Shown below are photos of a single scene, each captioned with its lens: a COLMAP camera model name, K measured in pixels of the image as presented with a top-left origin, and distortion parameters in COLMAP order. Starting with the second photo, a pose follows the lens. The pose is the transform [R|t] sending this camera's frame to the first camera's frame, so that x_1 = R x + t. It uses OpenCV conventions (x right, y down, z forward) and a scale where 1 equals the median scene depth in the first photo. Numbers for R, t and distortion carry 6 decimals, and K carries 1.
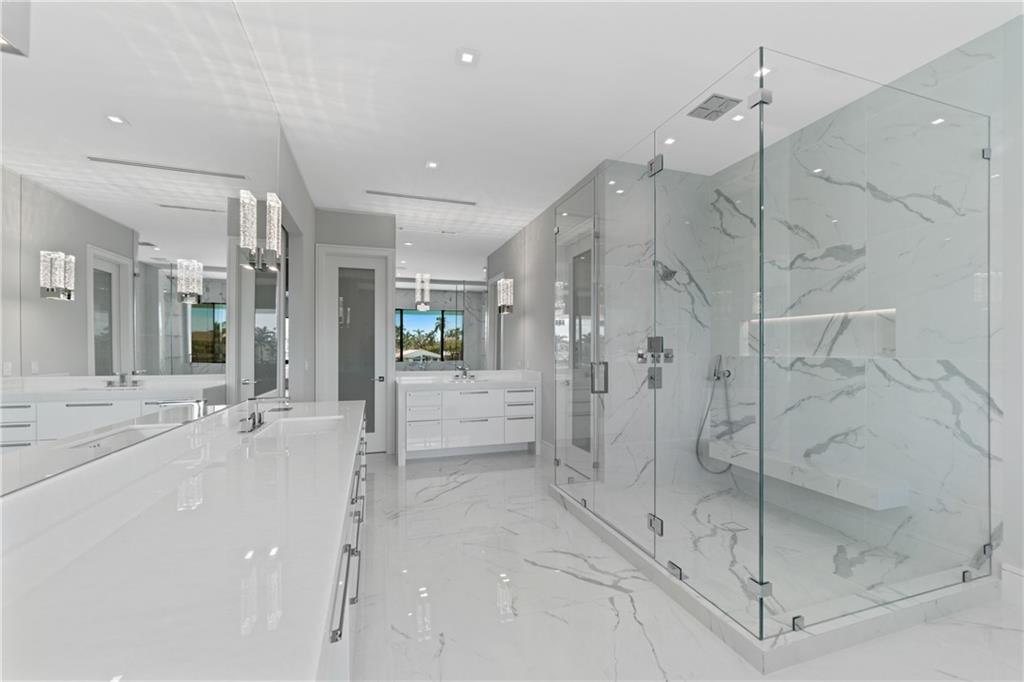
lens RADIAL K [[417.6, 0, 511.6], [0, 417.6, 350.0], [0, 0, 1]] dist [0.000131, 0.000021]
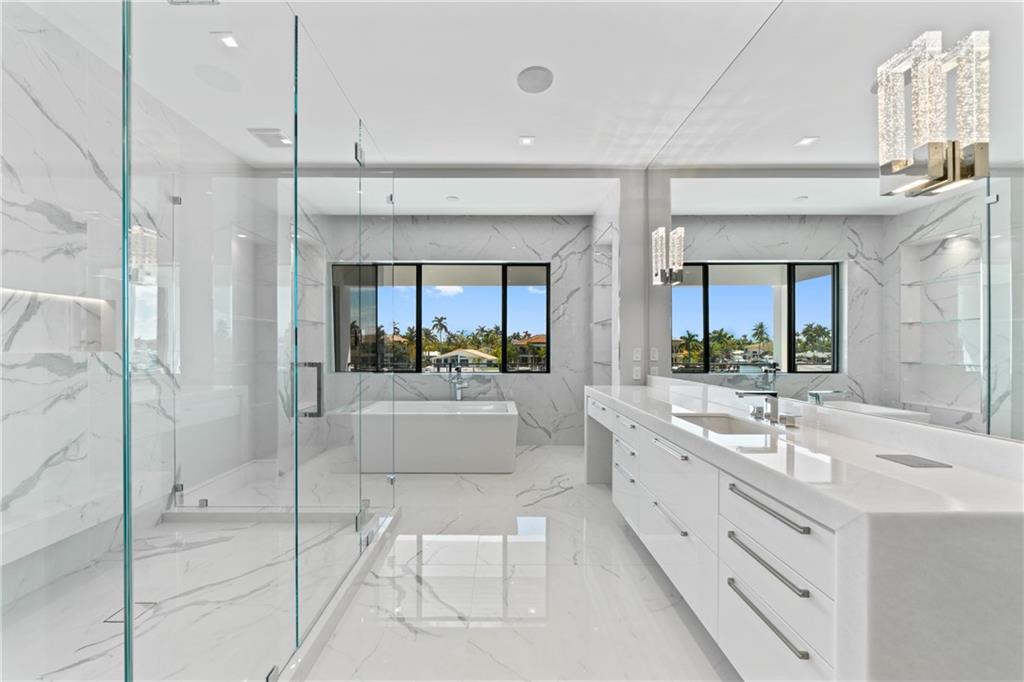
lens RADIAL K [[384.4, 0, 506.2], [0, 384.4, 343.8], [0, 0, 1]] dist [-0.000119, -0.000012]
pose [[-0.951547, 0.002817, 0.307490, -0.213440], [0.001067, 0.999982, -0.005860, 0.007378], [-0.307501, -0.005248, -0.951533, 1.416822]]
